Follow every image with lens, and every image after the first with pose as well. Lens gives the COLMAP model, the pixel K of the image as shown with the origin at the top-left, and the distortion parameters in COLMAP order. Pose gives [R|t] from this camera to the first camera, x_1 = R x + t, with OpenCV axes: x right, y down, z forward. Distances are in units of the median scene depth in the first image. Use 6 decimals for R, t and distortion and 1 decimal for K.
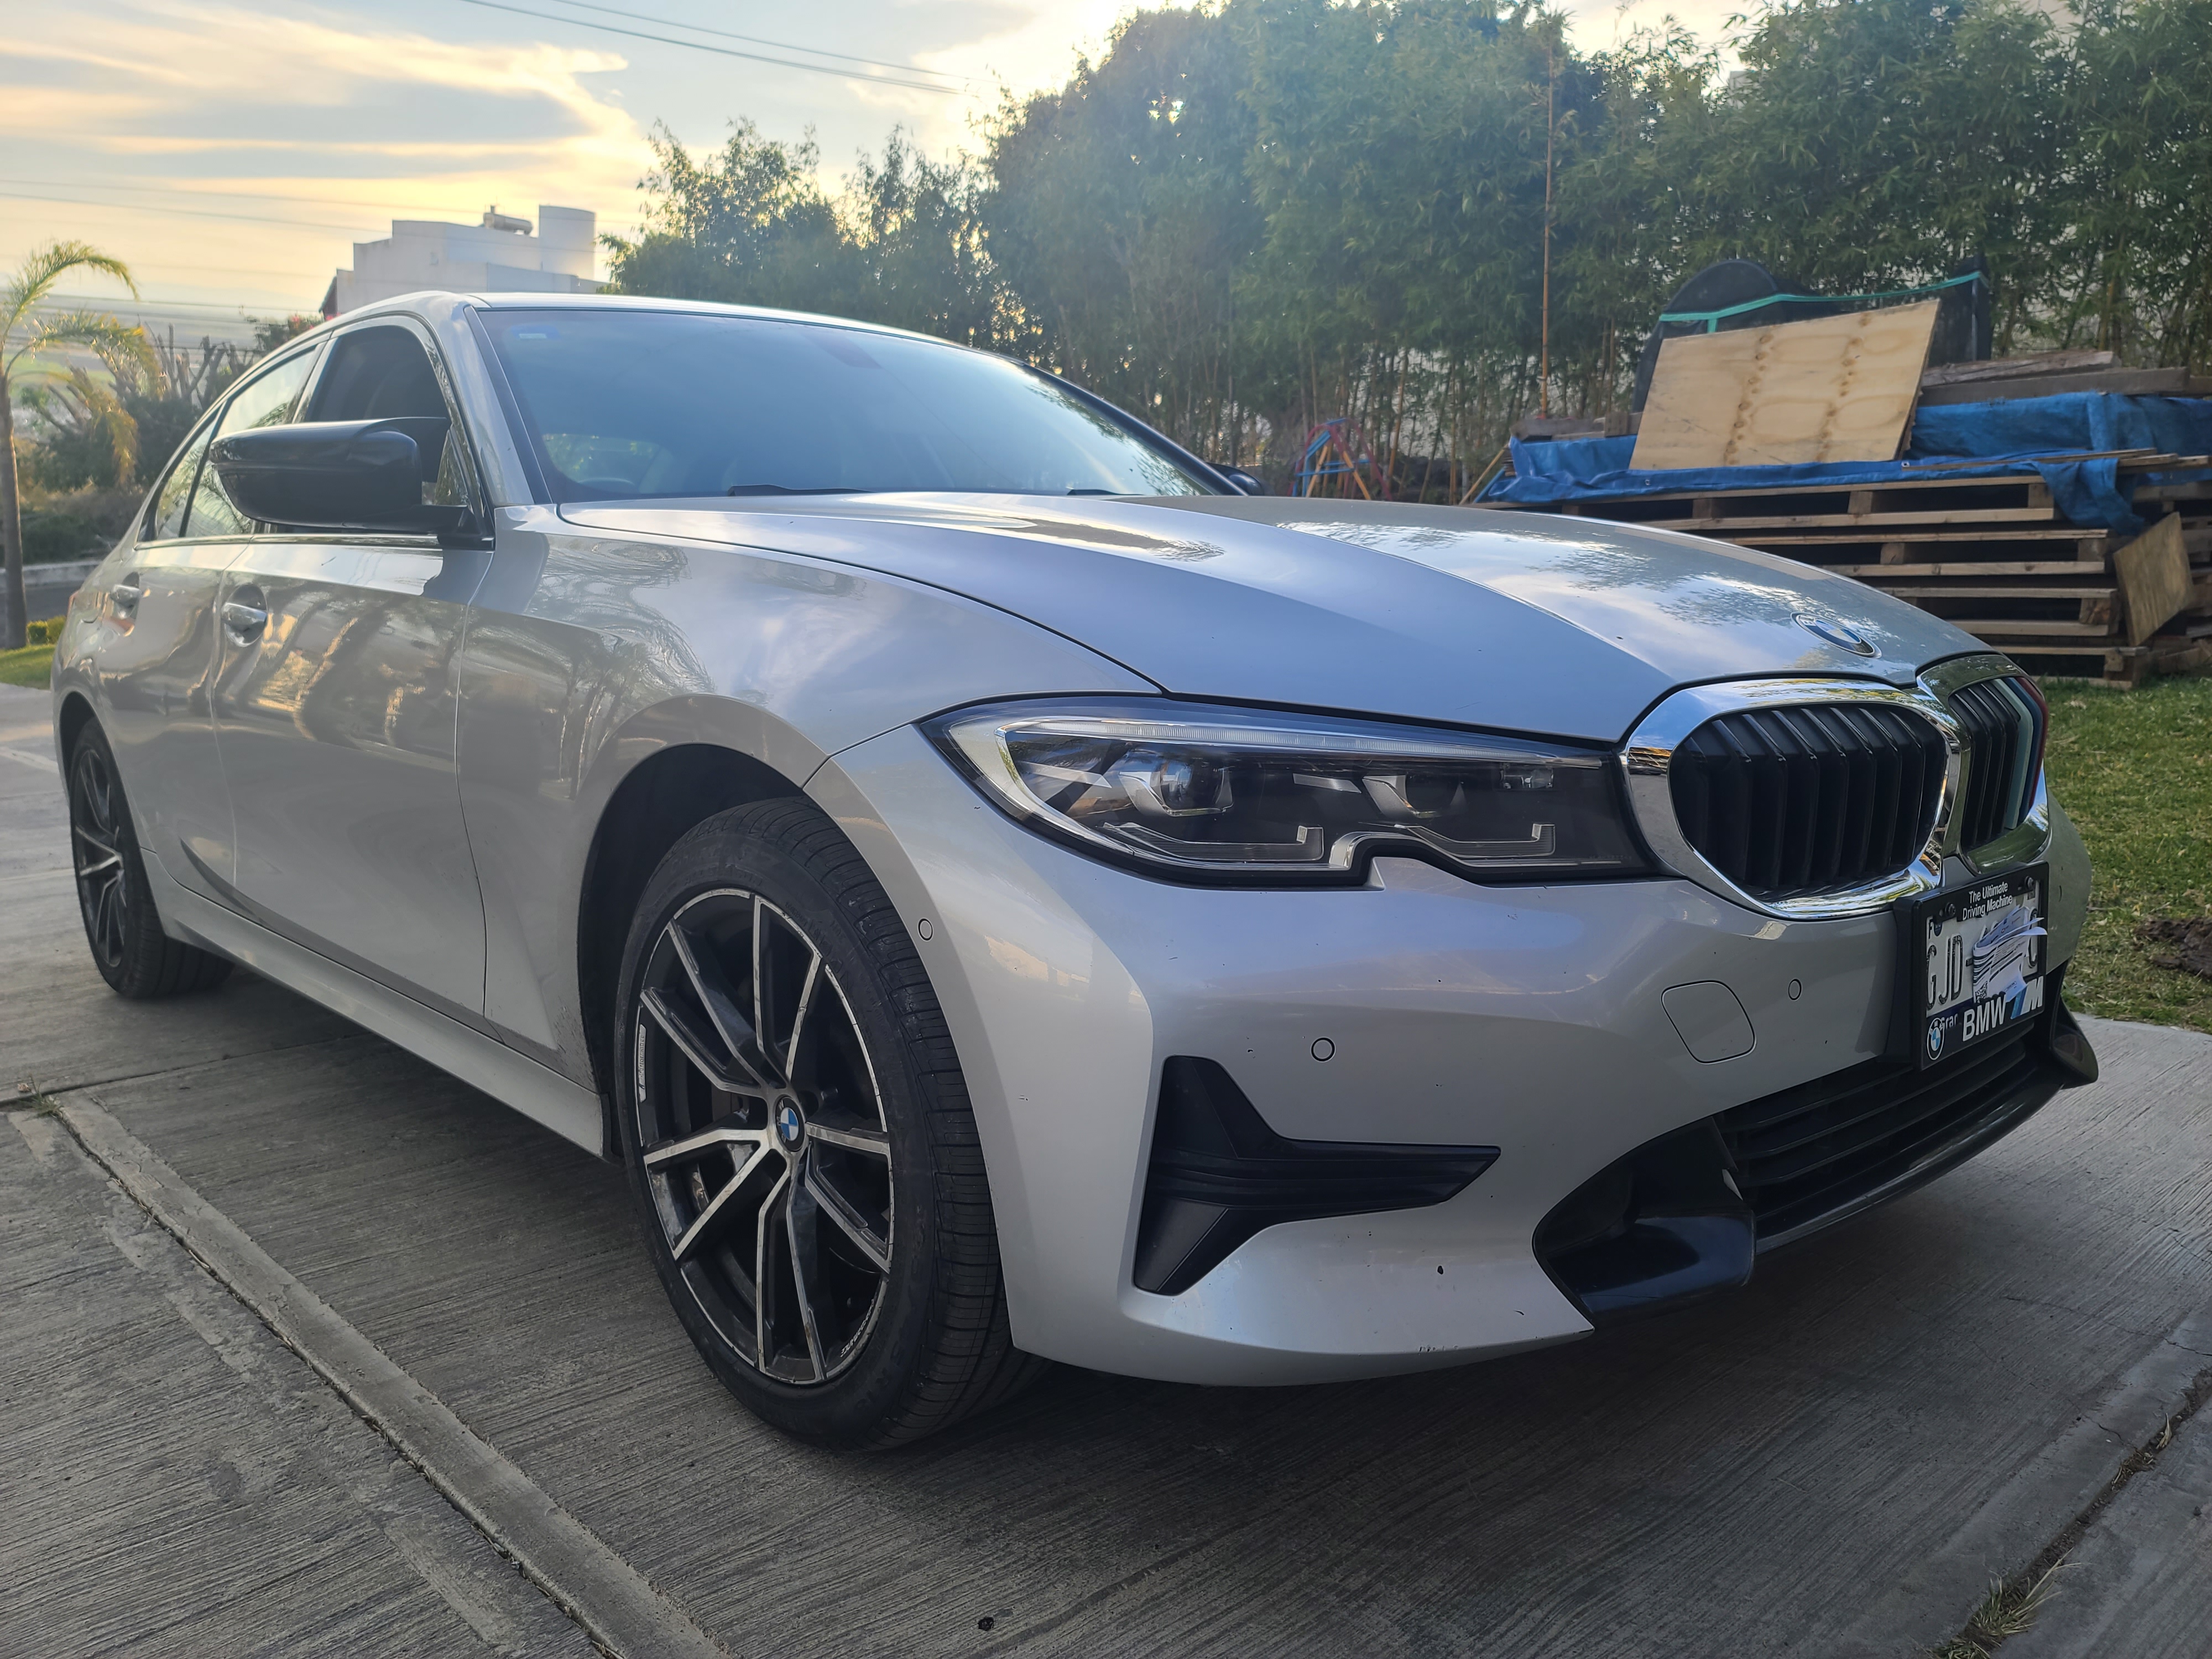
lens RADIAL K [[1614.4, 0, 1106.0], [0, 1614.4, 829.5], [0, 0, 1]] dist [0.079432, -0.081215]
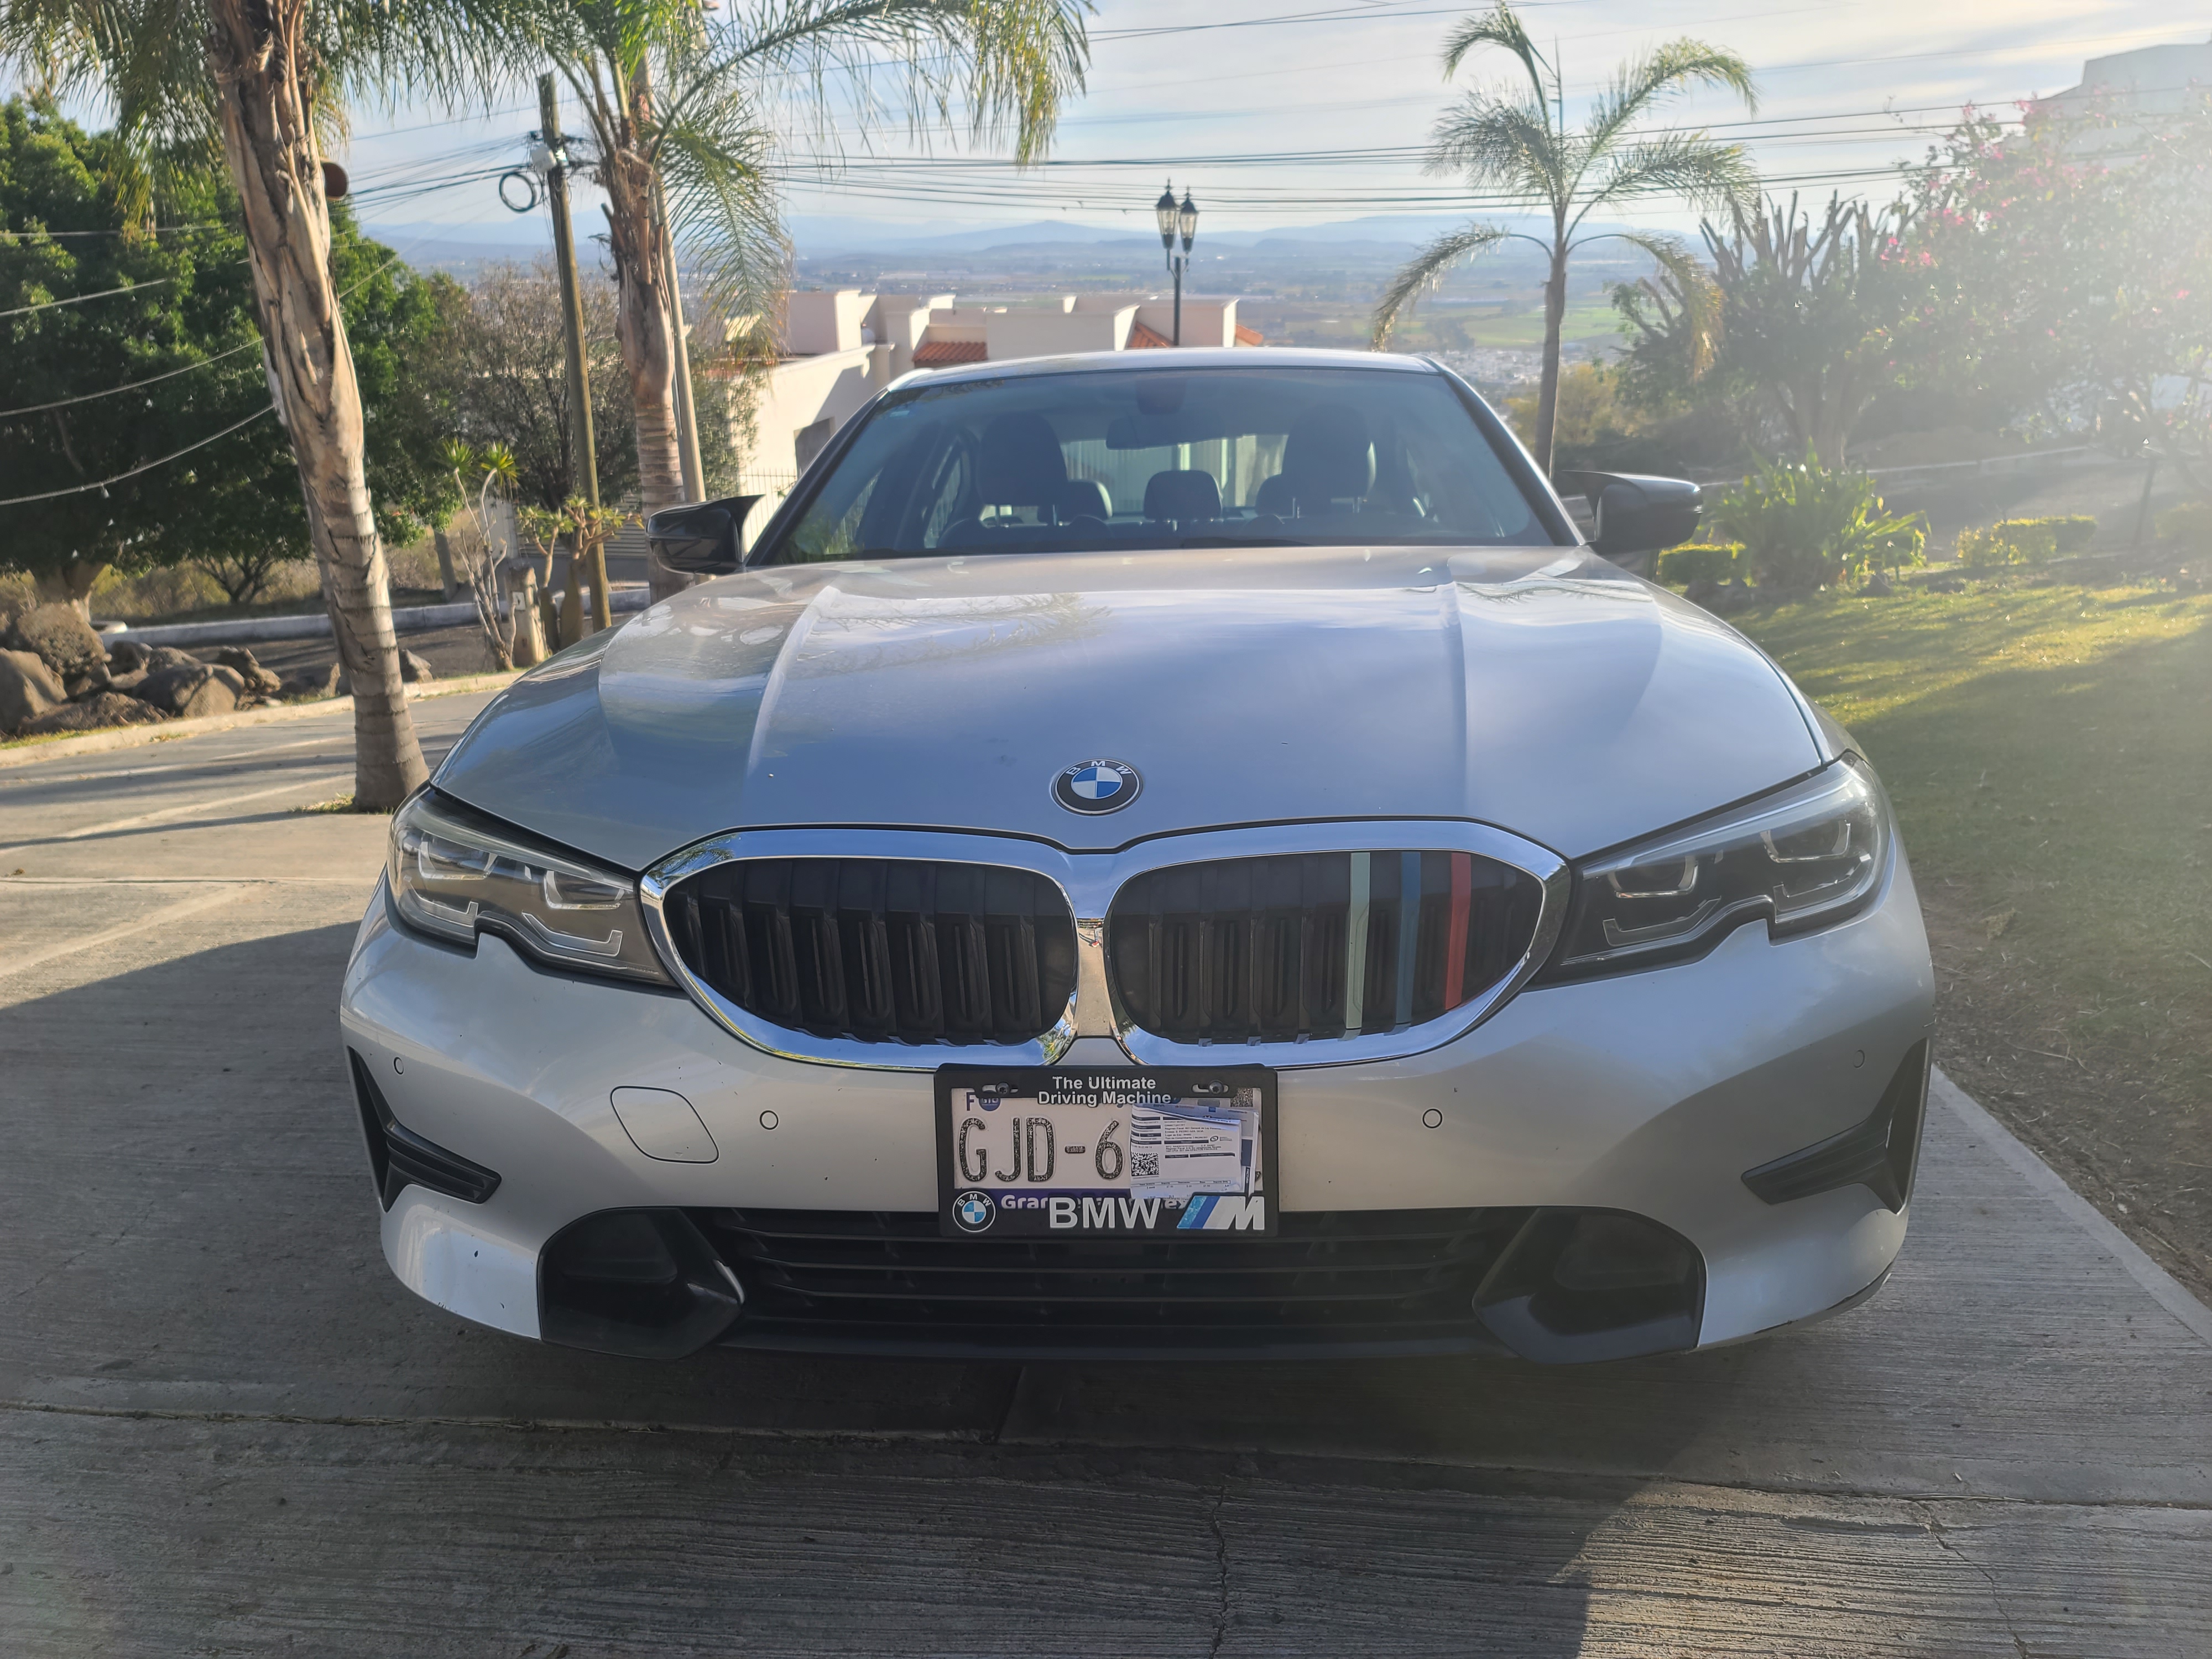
lens RADIAL K [[1590.1, 0, 1094.4], [0, 1590.1, 845.3], [0, 0, 1]] dist [0.095510, -0.094464]
pose [[0.705716, 0.139344, -0.694657, 1.120839], [-0.092341, 0.990195, 0.104815, -0.187090], [0.702451, -0.009825, 0.711664, 0.341434]]
